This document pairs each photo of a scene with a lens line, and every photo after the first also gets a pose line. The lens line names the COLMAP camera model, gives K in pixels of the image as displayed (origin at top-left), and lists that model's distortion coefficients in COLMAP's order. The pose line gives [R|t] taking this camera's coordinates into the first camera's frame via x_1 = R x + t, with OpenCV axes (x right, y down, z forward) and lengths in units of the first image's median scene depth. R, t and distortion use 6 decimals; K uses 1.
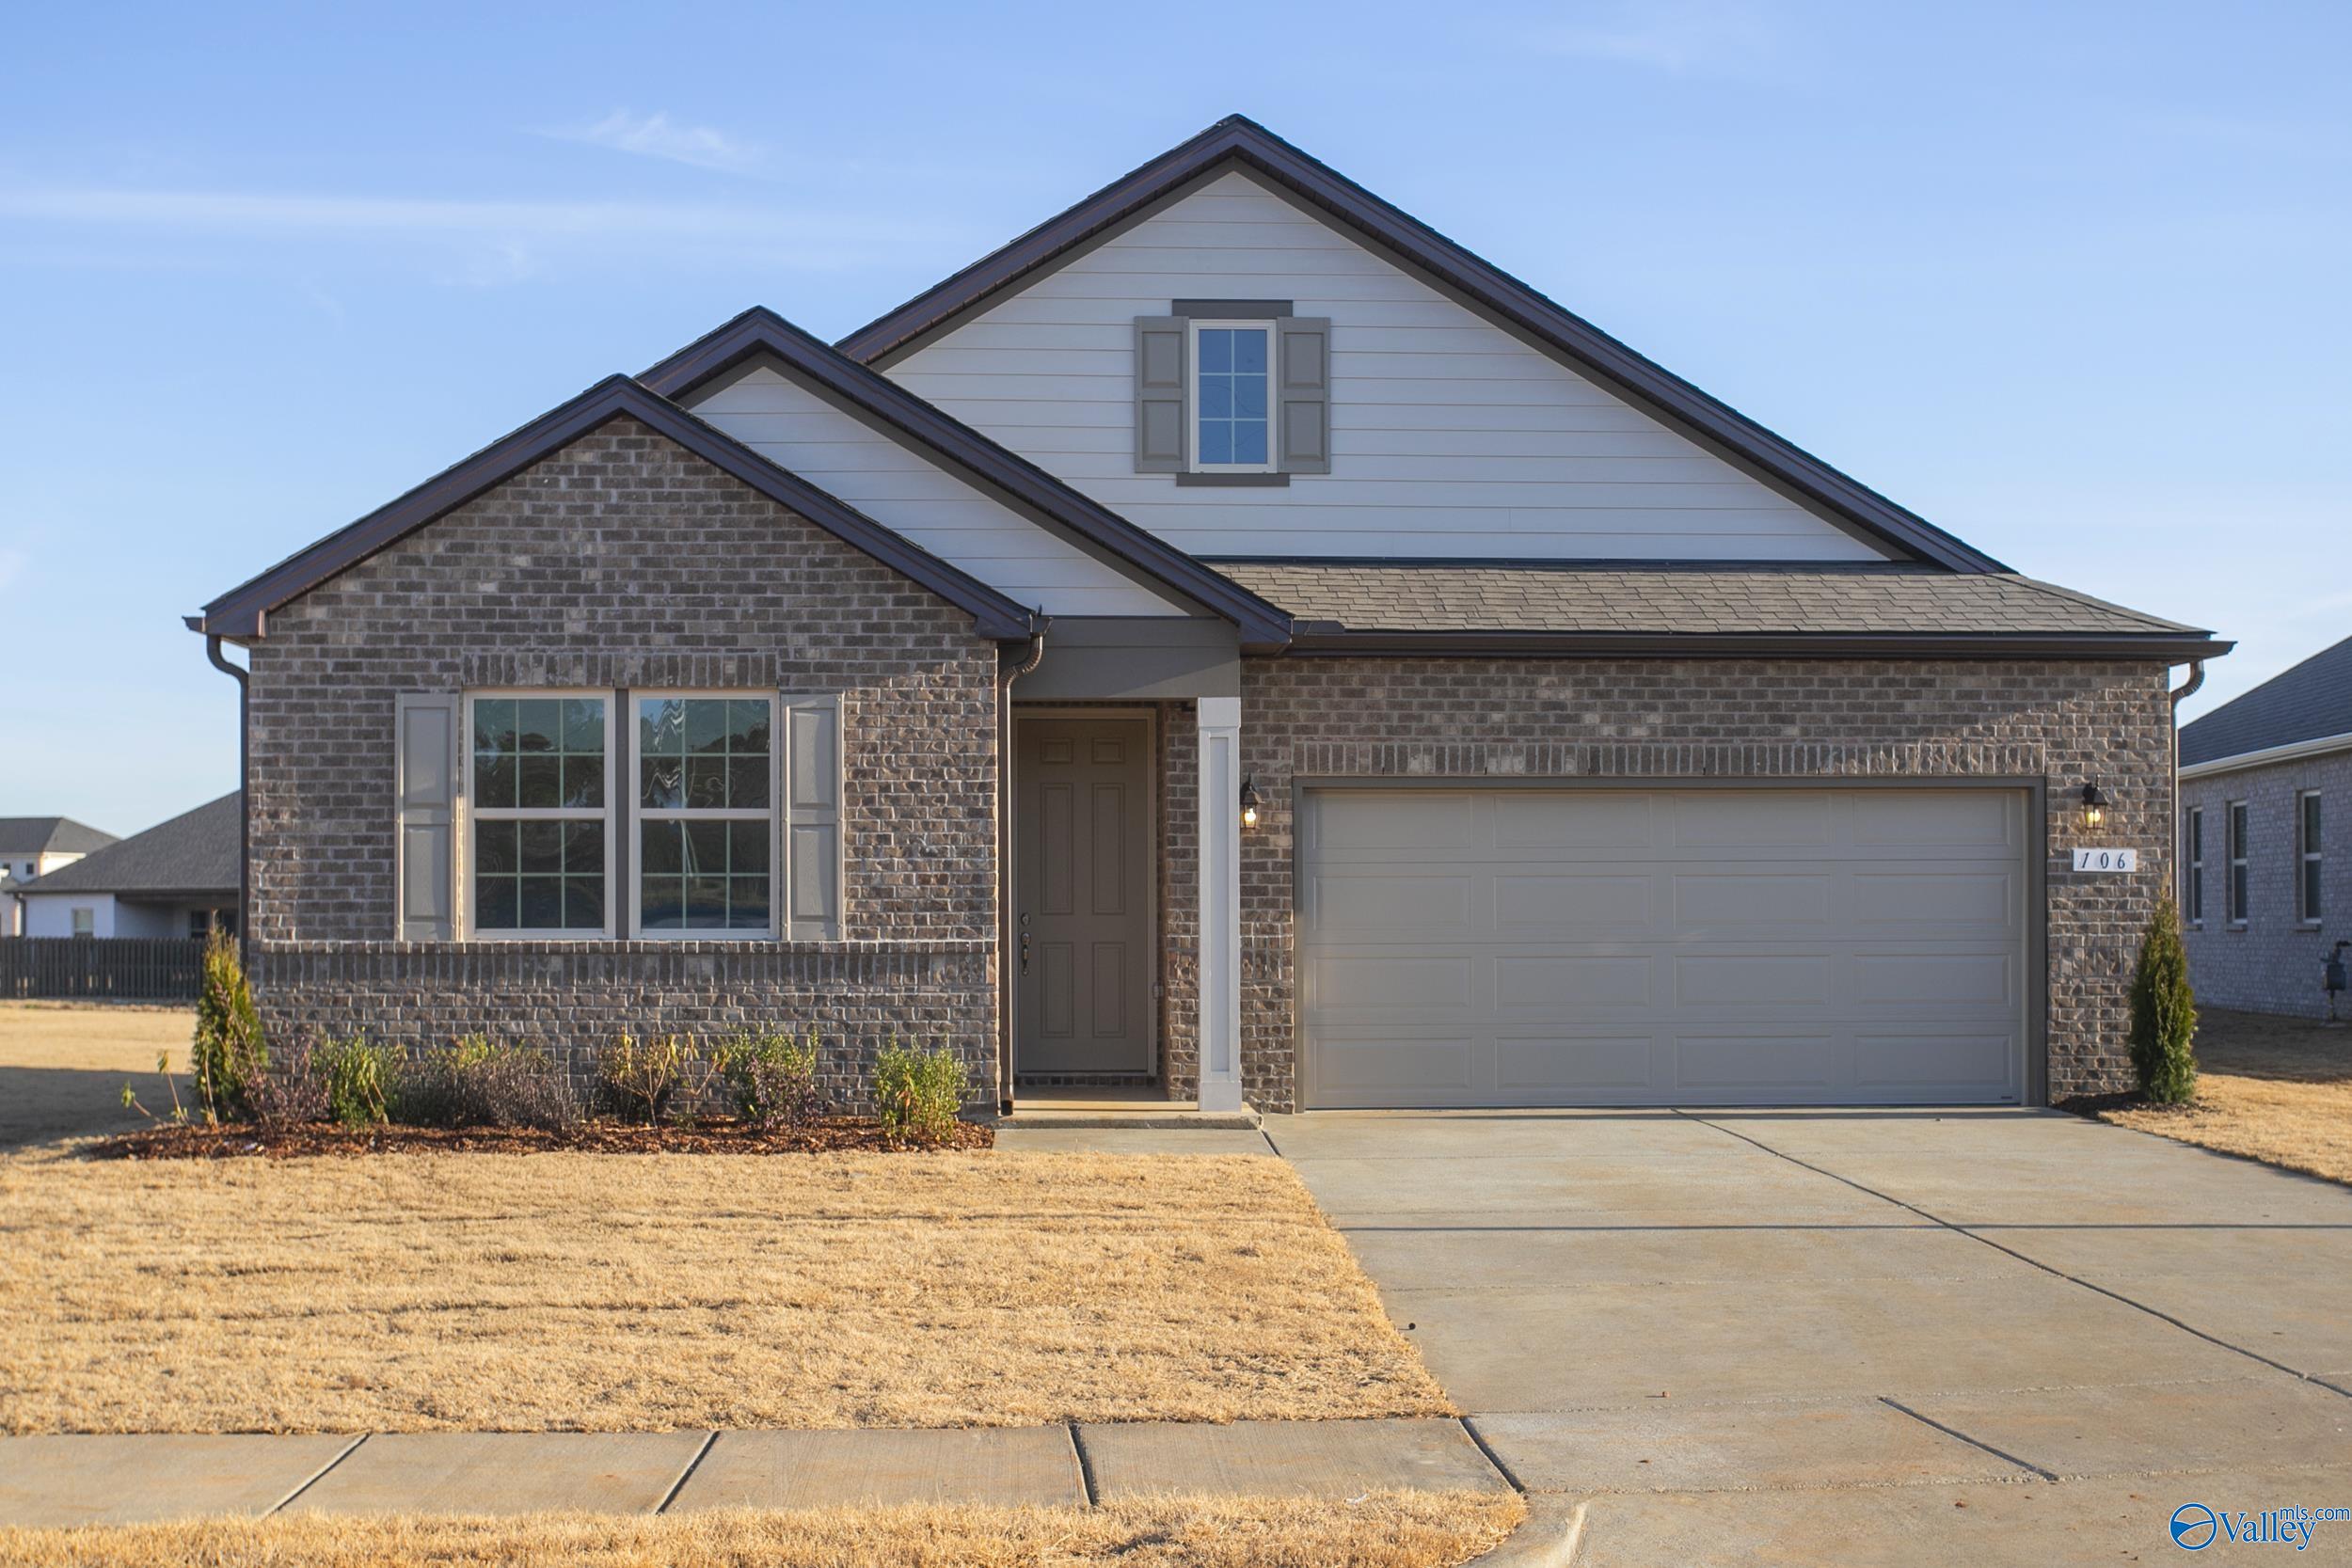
lens RADIAL K [[2695.4, 0, 1175.8], [0, 2695.4, 881.8], [0, 0, 1]] dist [0.009763, 0.004420]
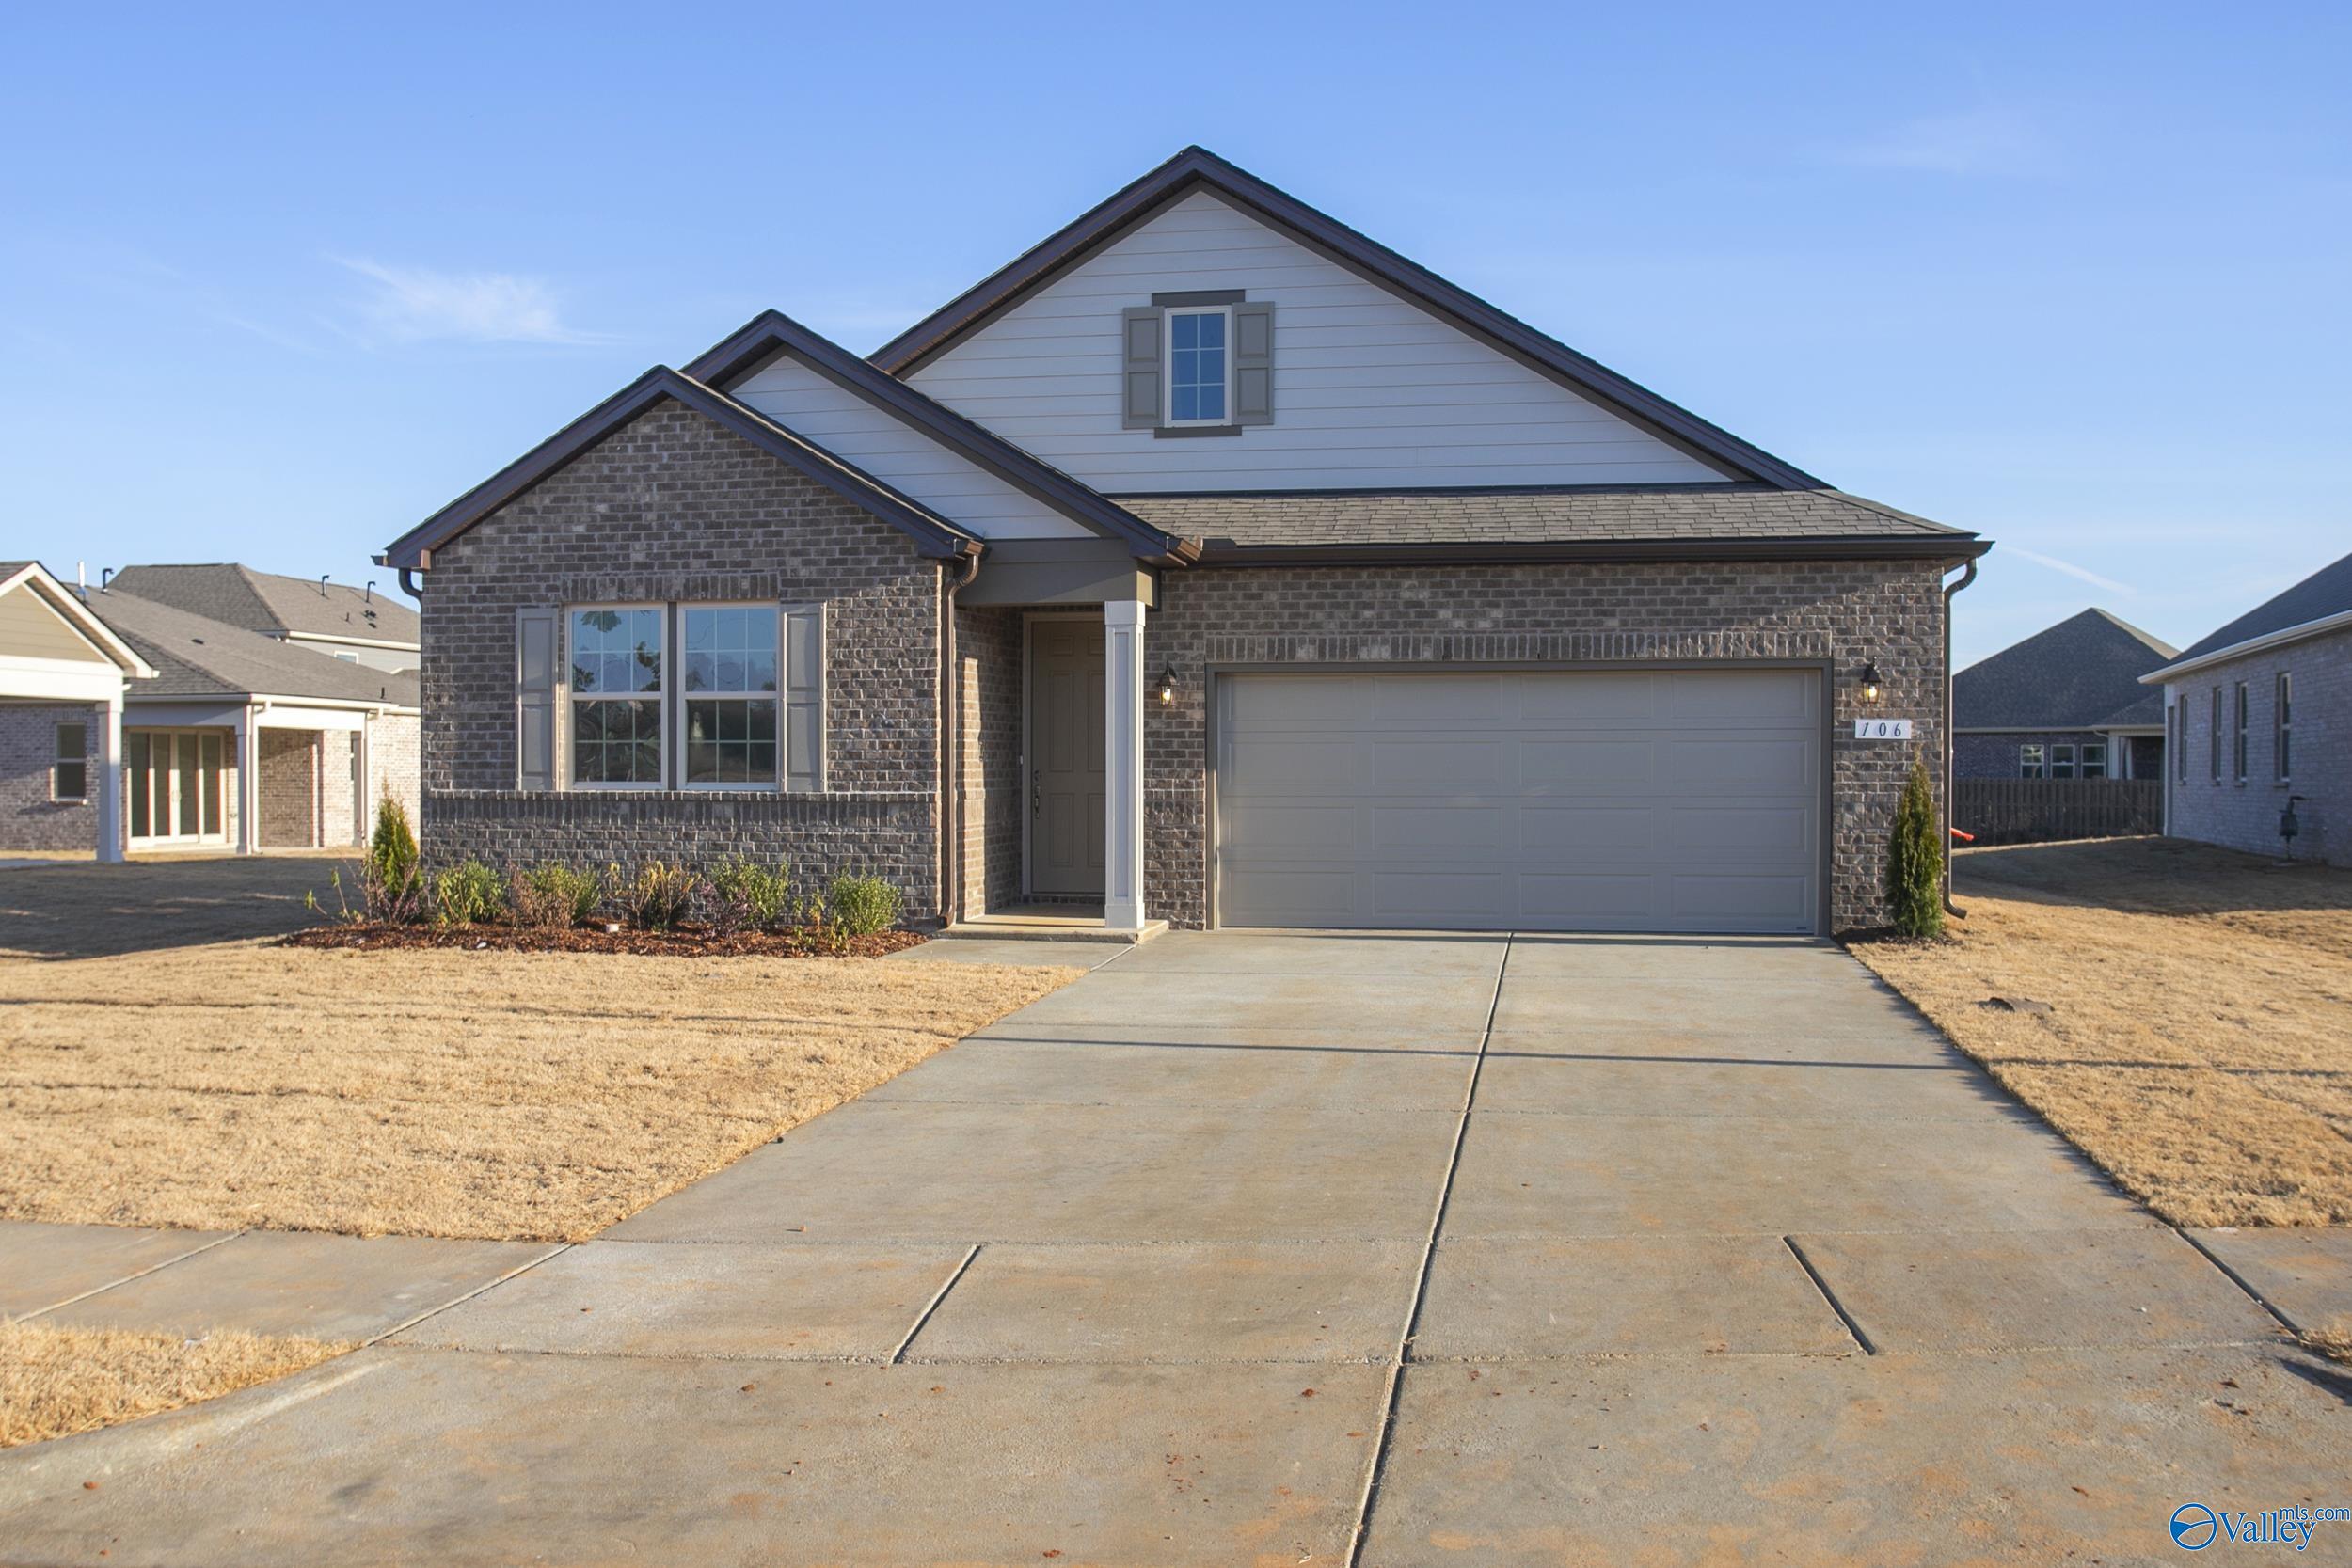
lens RADIAL K [[1873.6, 0, 1176.0], [0, 1873.6, 784.0], [0, 0, 1]] dist [-0.044887, 0.000756]
pose [[0.976603, 0.004847, -0.214994, 0.234799], [-0.000440, 0.999789, 0.020538, -0.000730], [0.215048, -0.019963, 0.976399, 0.150218]]
